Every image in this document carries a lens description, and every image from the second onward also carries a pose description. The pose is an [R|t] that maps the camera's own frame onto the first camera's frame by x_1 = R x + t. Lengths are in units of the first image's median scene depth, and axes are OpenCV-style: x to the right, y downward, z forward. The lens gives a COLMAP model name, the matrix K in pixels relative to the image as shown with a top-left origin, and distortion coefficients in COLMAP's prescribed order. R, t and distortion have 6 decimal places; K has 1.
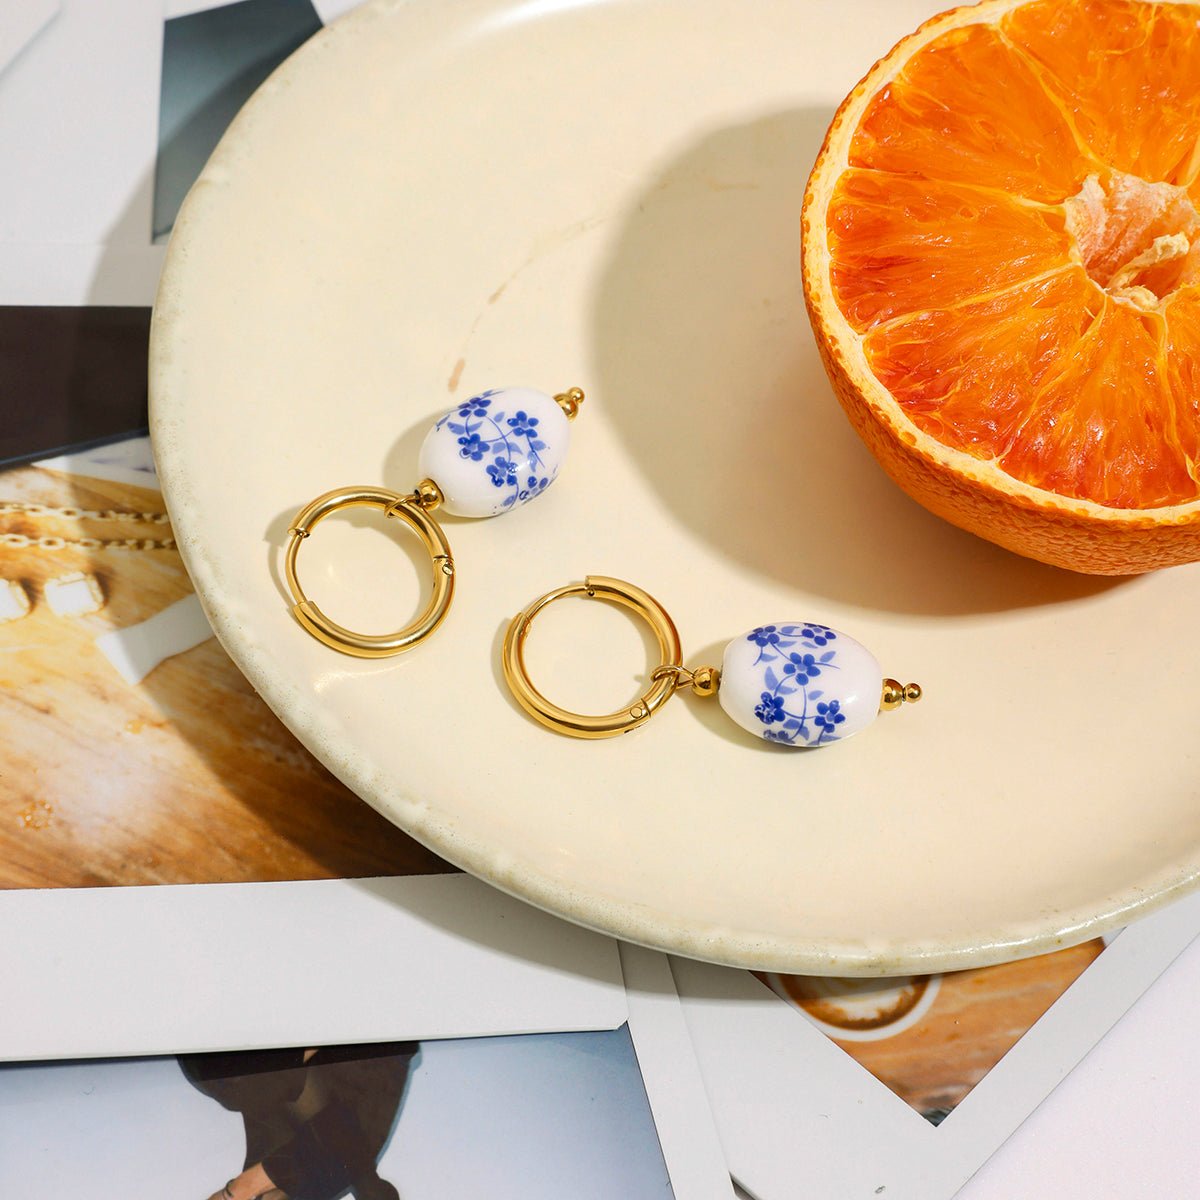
lens RADIAL K [[3378.9, 0, 600.0], [0, 3378.9, 600.0], [0, 0, 1]] dist [0.264048, -0.393332]
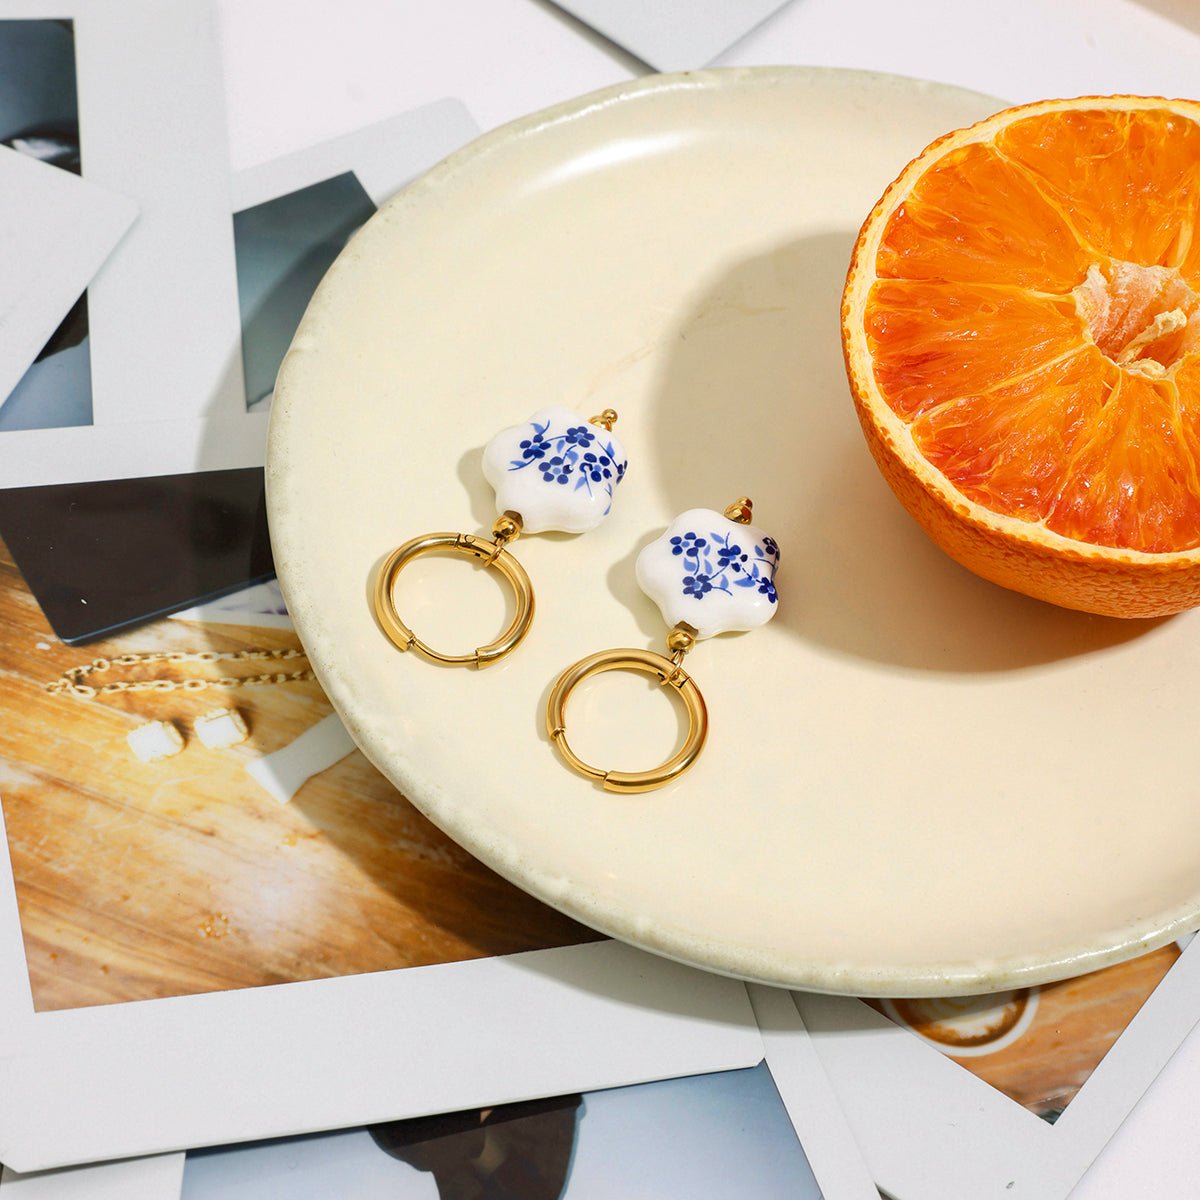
lens RADIAL K [[3378.9, 0, 600.0], [0, 3378.9, 600.0], [0, 0, 1]] dist [0.264048, -0.393332]
pose [[0.994707, -0.098413, 0.029540, -0.062580], [0.099810, 0.993735, -0.050283, 0.025562], [-0.024407, 0.052965, 0.998298, -0.111889]]
